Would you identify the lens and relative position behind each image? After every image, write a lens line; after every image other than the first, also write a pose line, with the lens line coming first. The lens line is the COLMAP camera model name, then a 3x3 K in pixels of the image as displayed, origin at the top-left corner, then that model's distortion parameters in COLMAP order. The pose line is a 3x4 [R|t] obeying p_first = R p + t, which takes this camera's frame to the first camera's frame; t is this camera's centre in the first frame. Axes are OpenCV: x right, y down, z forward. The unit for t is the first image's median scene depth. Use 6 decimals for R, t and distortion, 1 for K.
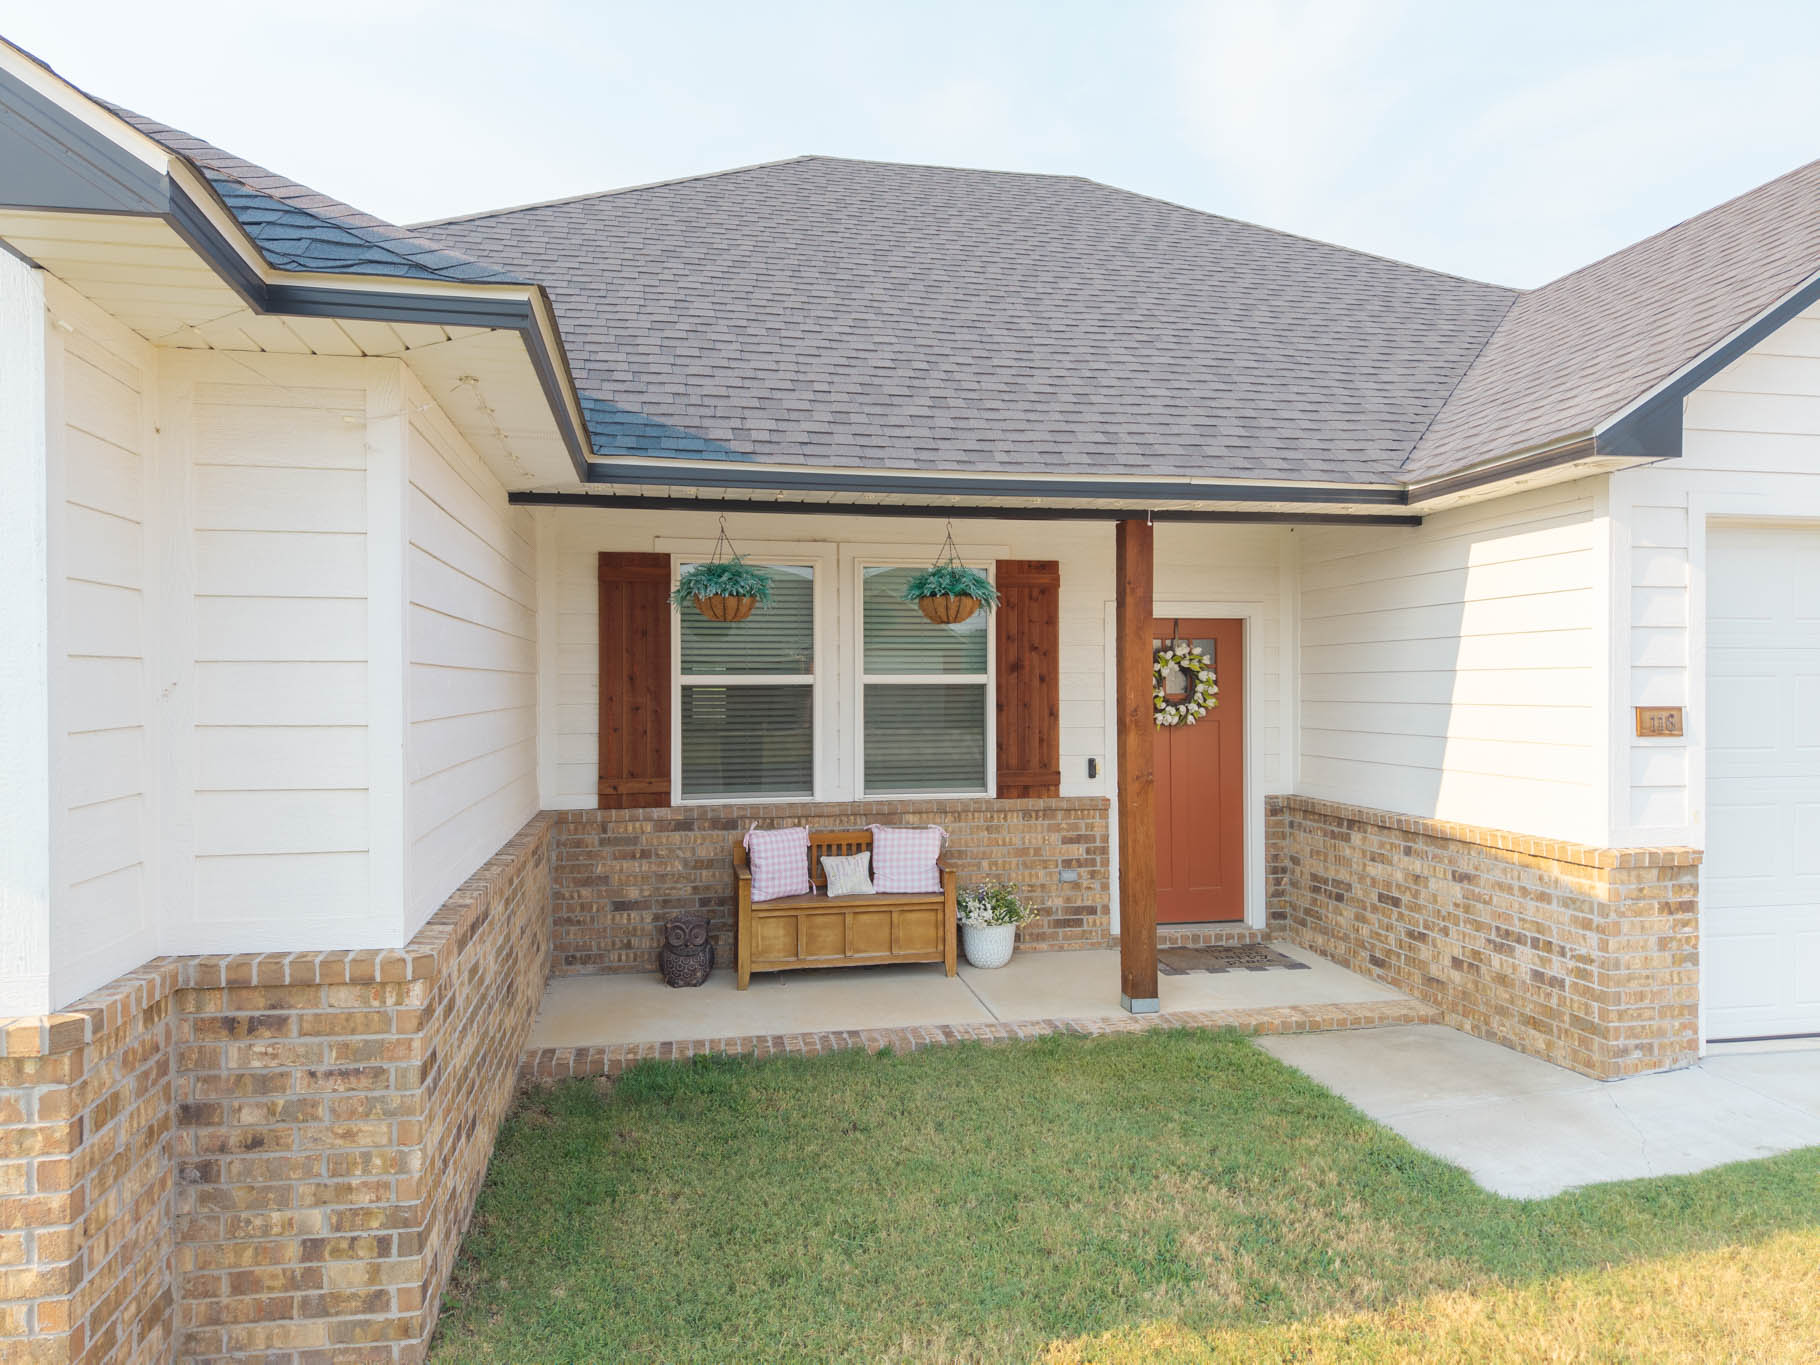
lens RADIAL K [[1231.3, 0, 909.9], [0, 1231.3, 711.1], [0, 0, 1]] dist [-0.003084, -0.004697]
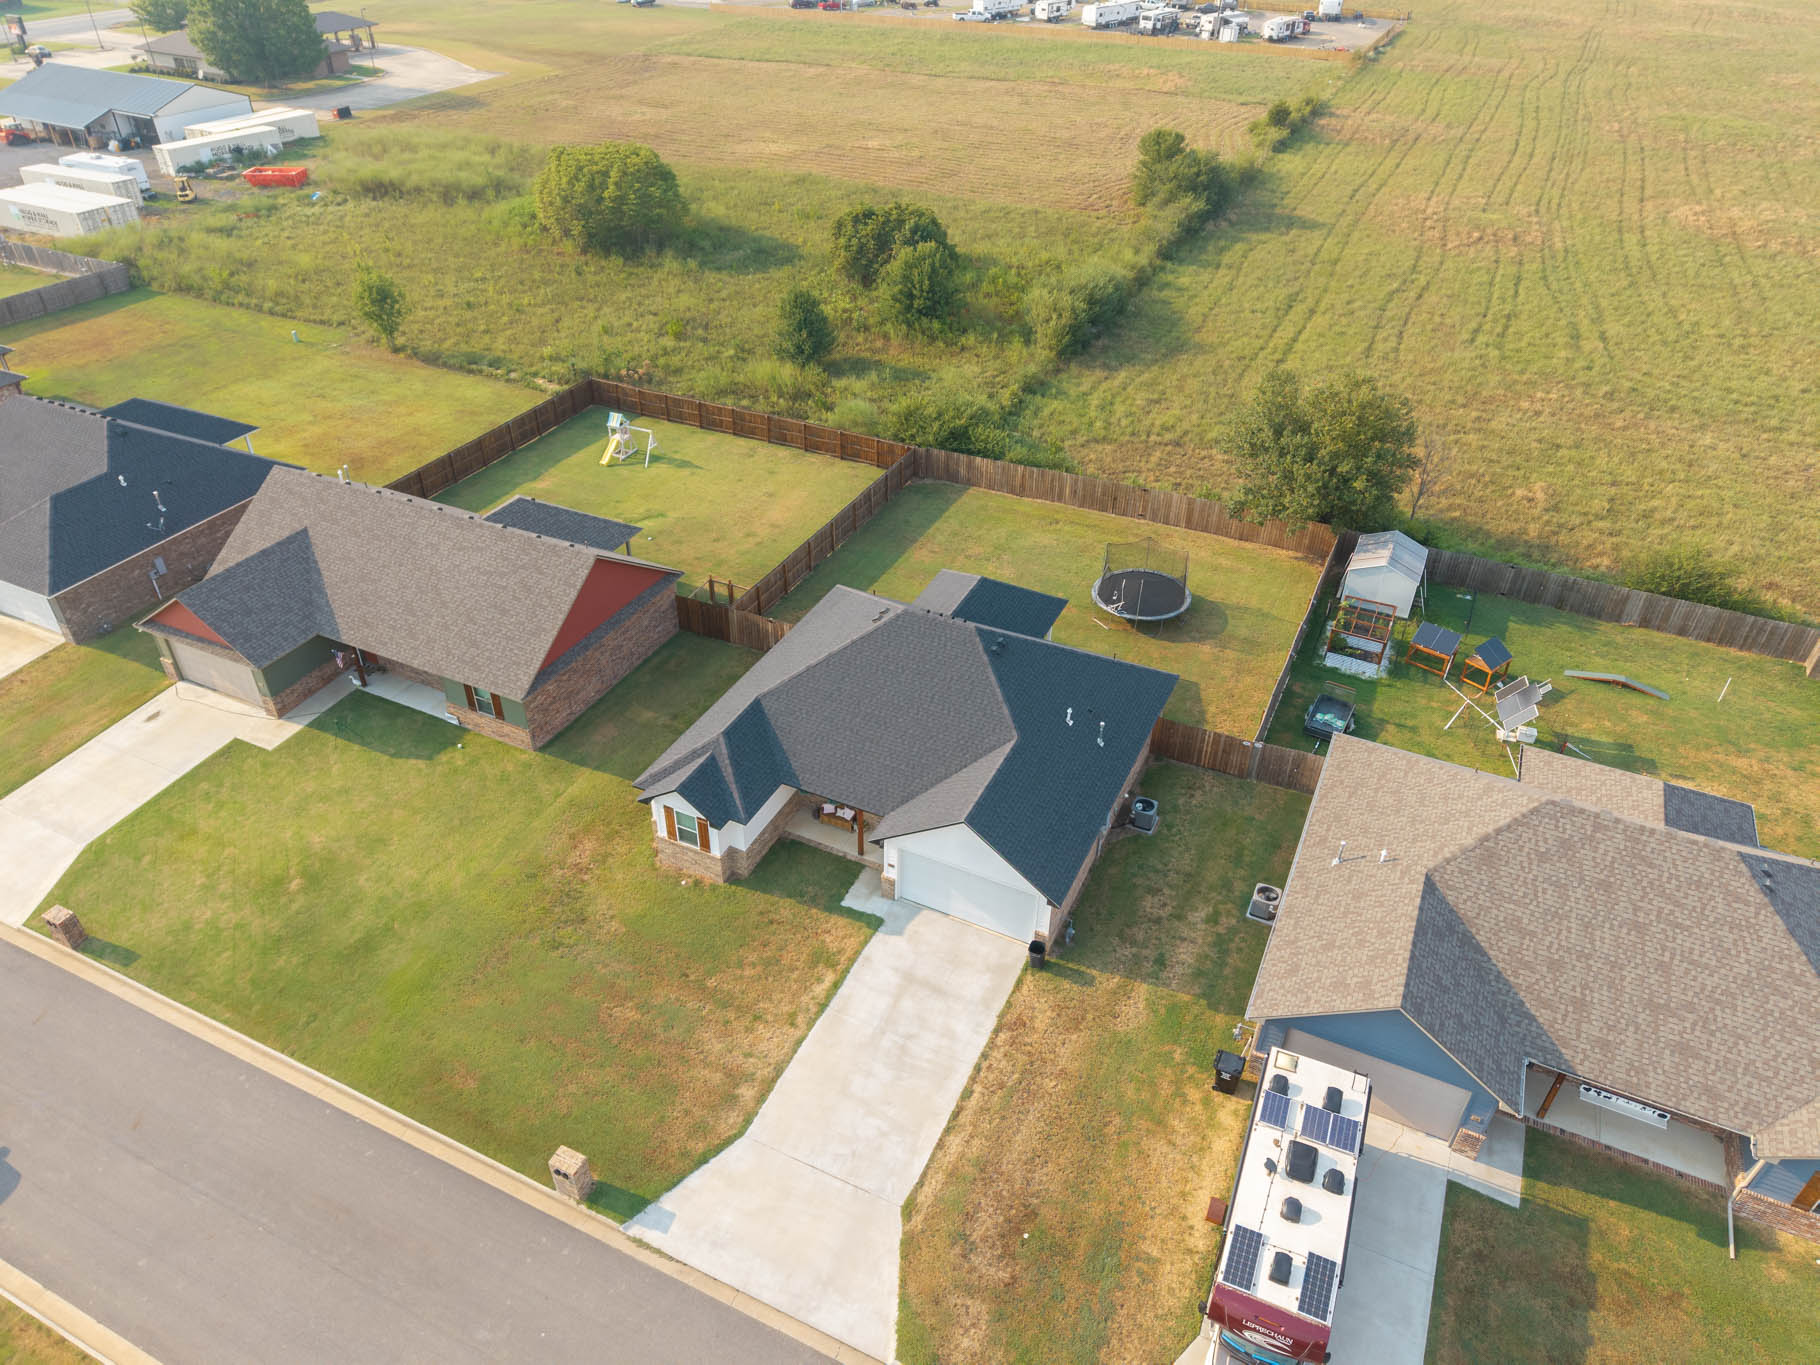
lens RADIAL K [[1225.4, 0, 910.0], [0, 1225.4, 682.5], [0, 0, 1]] dist [0.010111, -0.005638]
pose [[0.804981, 0.354123, -0.476028, 2.955115], [-0.020141, 0.818187, 0.574599, -3.974474], [0.592959, -0.452953, 0.665758, -2.599834]]
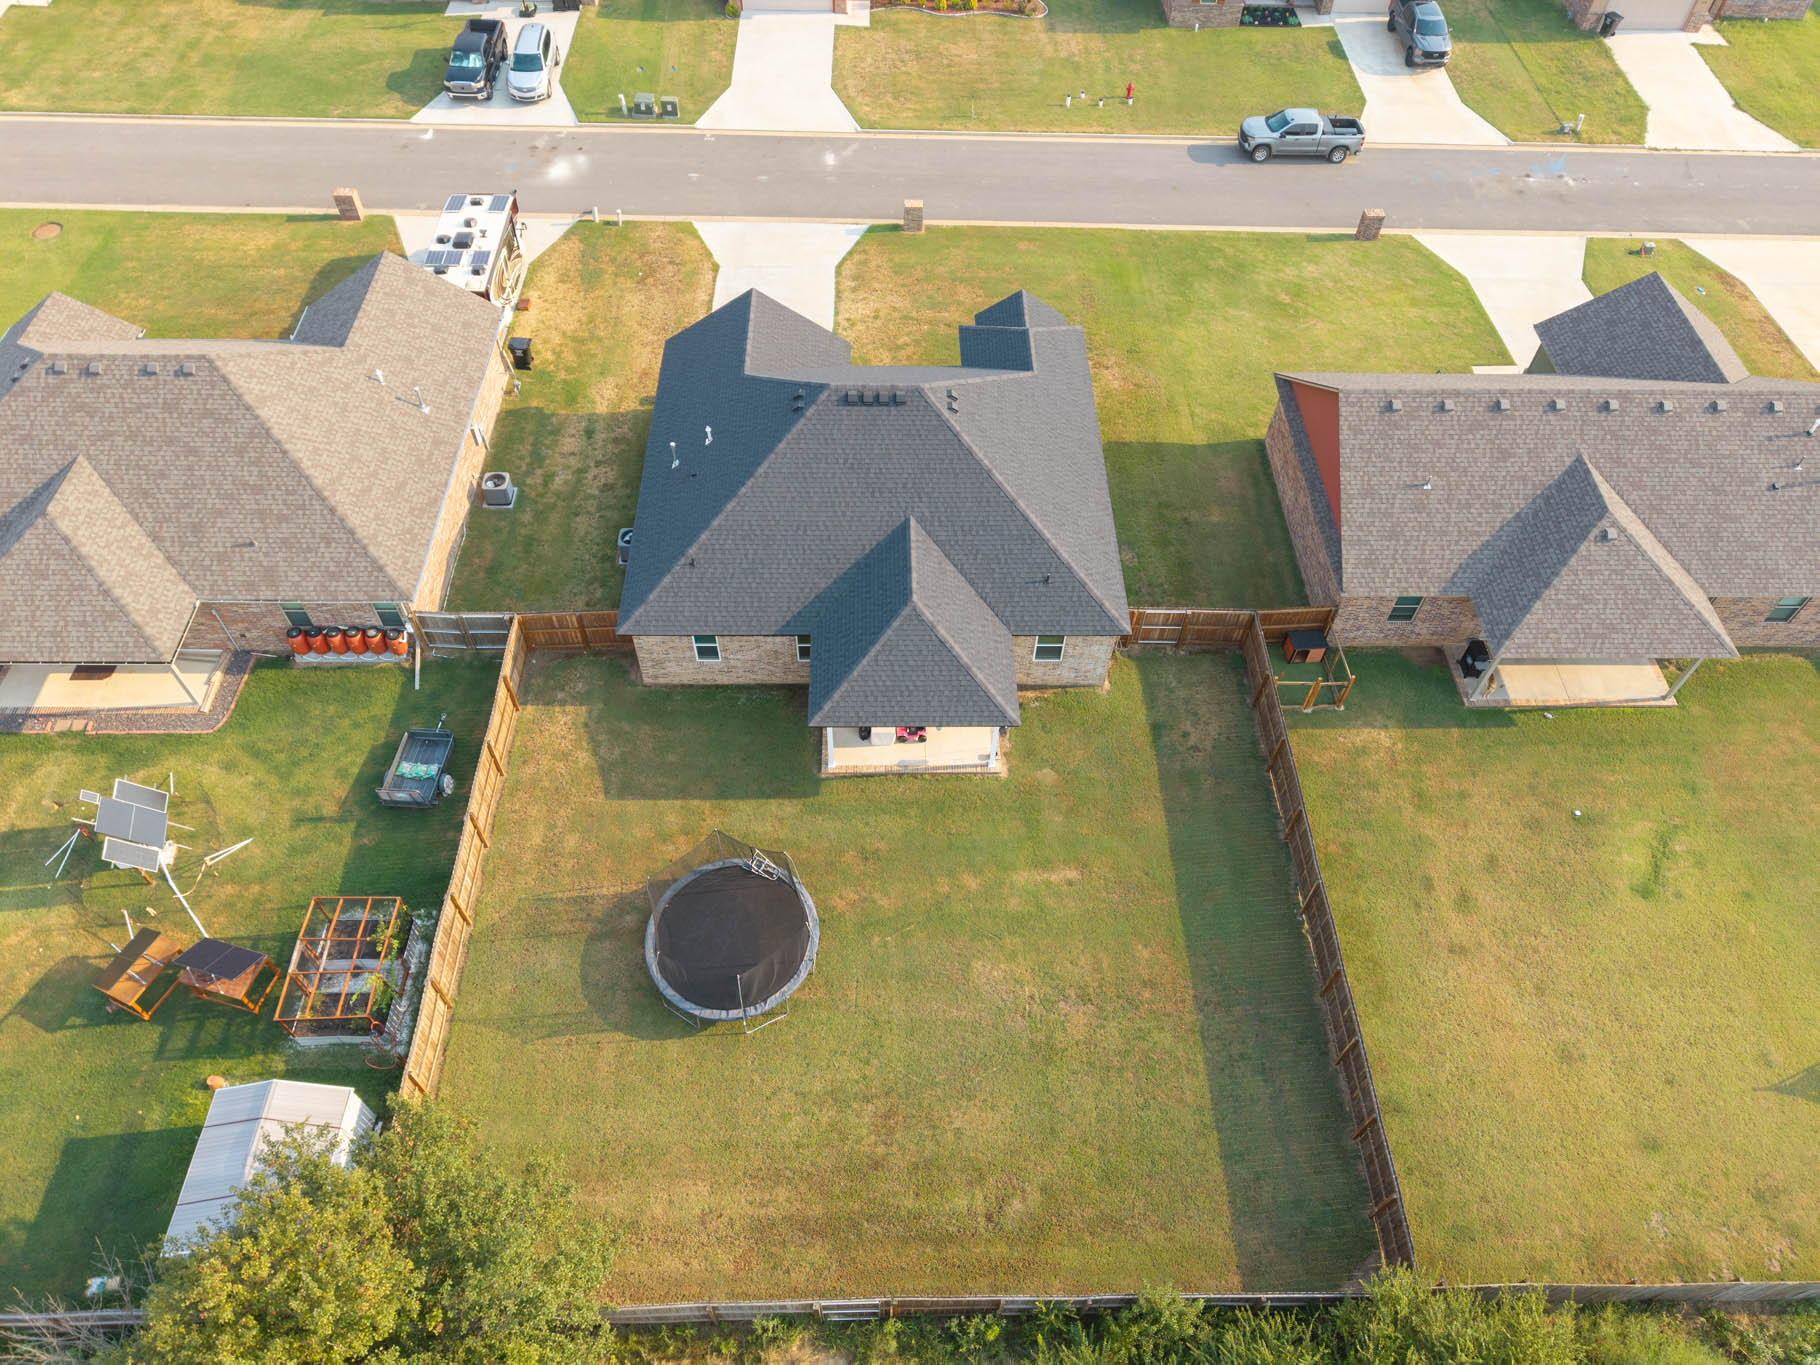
lens RADIAL K [[1225.4, 0, 910.0], [0, 1225.4, 682.5], [0, 0, 1]] dist [0.010111, -0.005638]
pose [[-0.984339, -0.150734, 0.091407, -0.742874], [-0.019135, 0.606817, 0.794611, -4.073764], [-0.175243, 0.780418, -0.600198, 5.735856]]
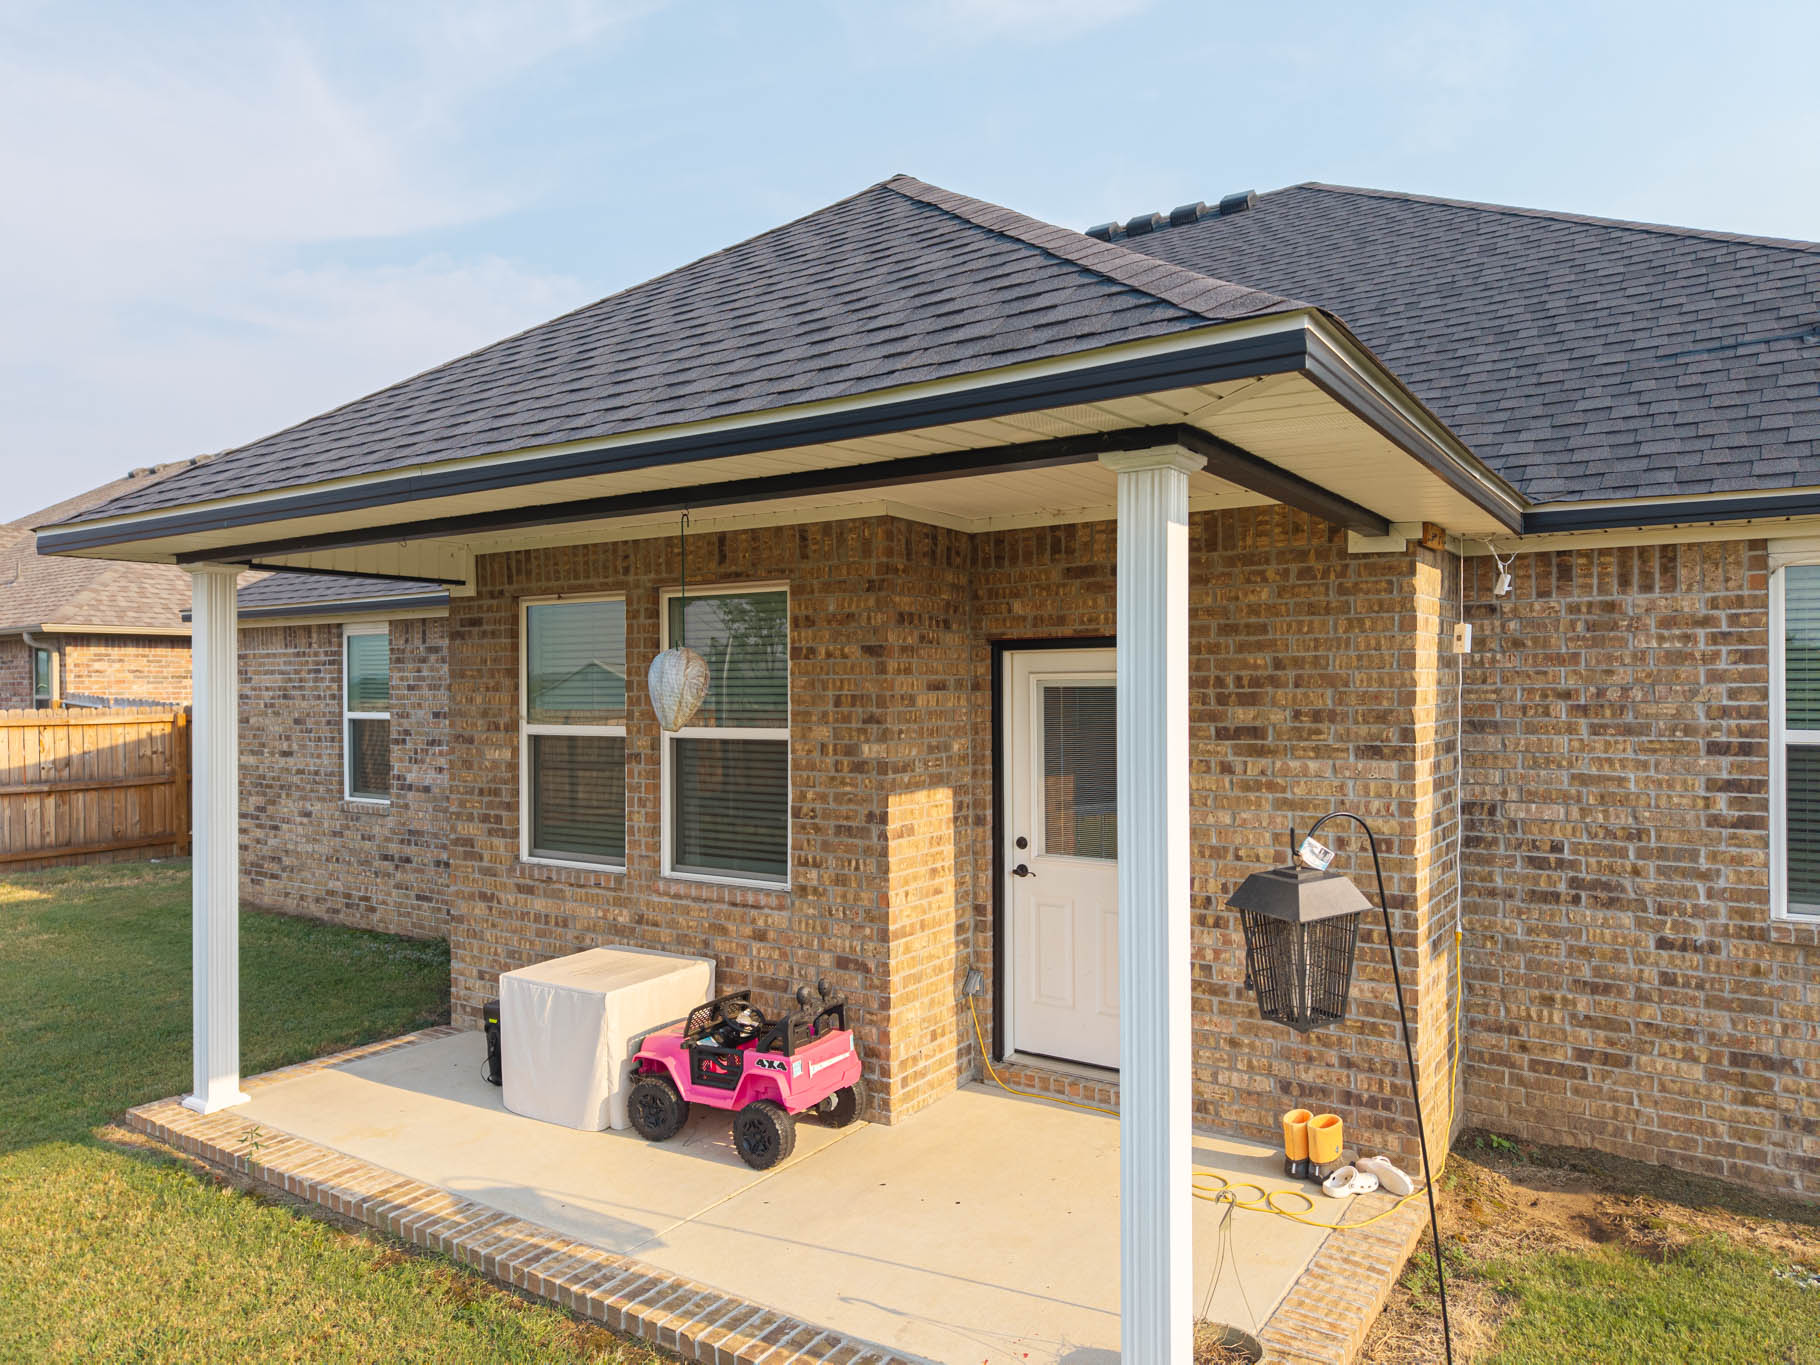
lens RADIAL K [[1213.3, 0, 920.7], [0, 1213.3, 665.9], [0, 0, 1]] dist [0.006491, -0.002636]
pose [[-0.713017, 0.013966, 0.701008, -0.914317], [0.014268, 0.999884, -0.005408, -0.074089], [-0.701002, 0.006146, -0.713133, 3.240153]]
